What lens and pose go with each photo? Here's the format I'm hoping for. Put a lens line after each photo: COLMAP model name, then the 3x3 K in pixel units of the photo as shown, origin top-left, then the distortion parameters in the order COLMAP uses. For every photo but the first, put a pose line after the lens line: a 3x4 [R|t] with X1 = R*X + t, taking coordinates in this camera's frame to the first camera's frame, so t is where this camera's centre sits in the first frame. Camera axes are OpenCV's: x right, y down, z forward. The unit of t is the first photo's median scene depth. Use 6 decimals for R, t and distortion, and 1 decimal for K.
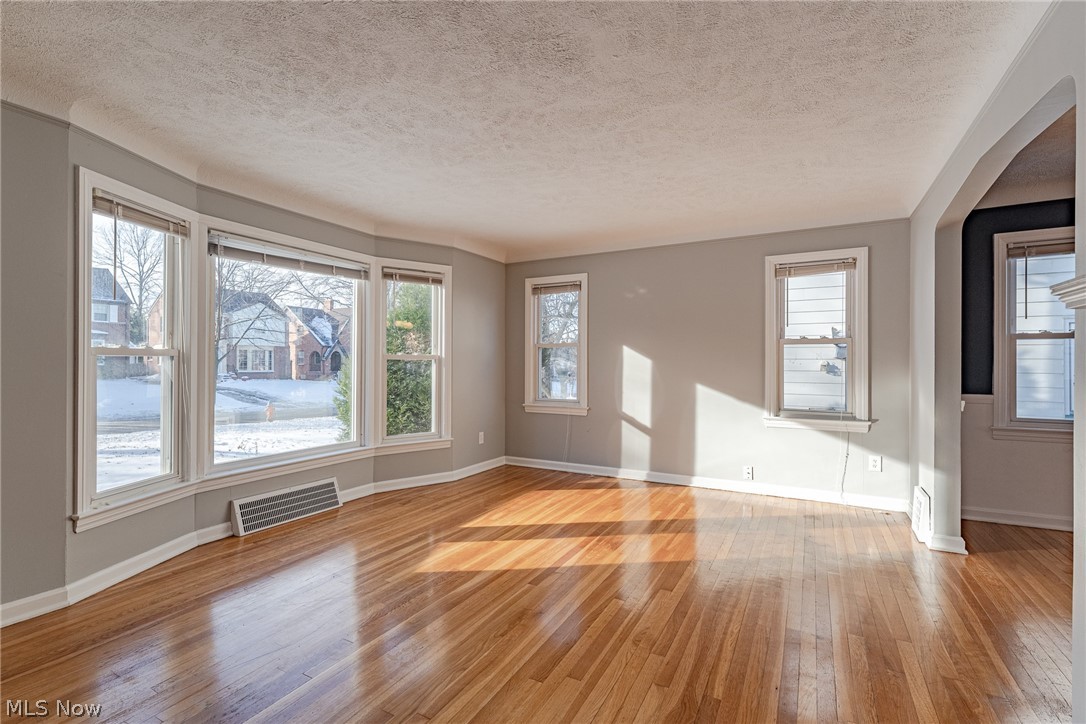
lens RADIAL K [[495.3, 0, 543.0], [0, 495.3, 362.0], [0, 0, 1]] dist [0.001267, -0.000148]
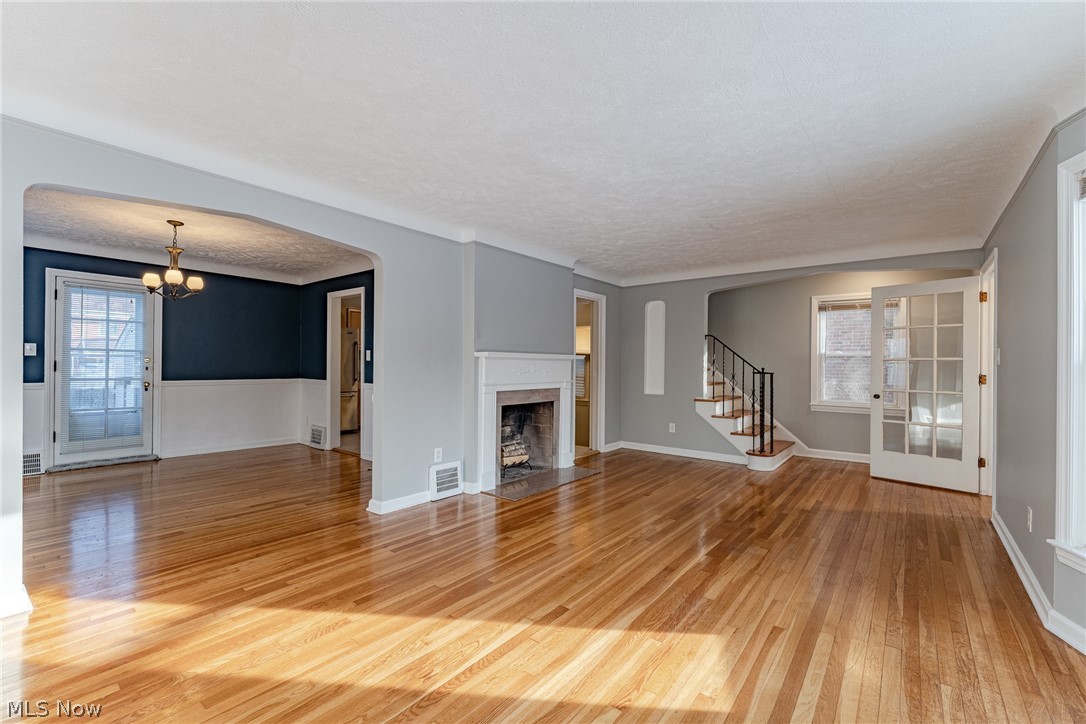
lens RADIAL K [[454.9, 0, 535.3], [0, 454.9, 362.9], [0, 0, 1]] dist [-0.000887, -0.000075]
pose [[-0.984788, -0.013085, 0.173267, -0.069129], [-0.014334, 0.999880, -0.005957, -0.001001], [-0.173168, -0.008350, -0.984857, 1.214649]]
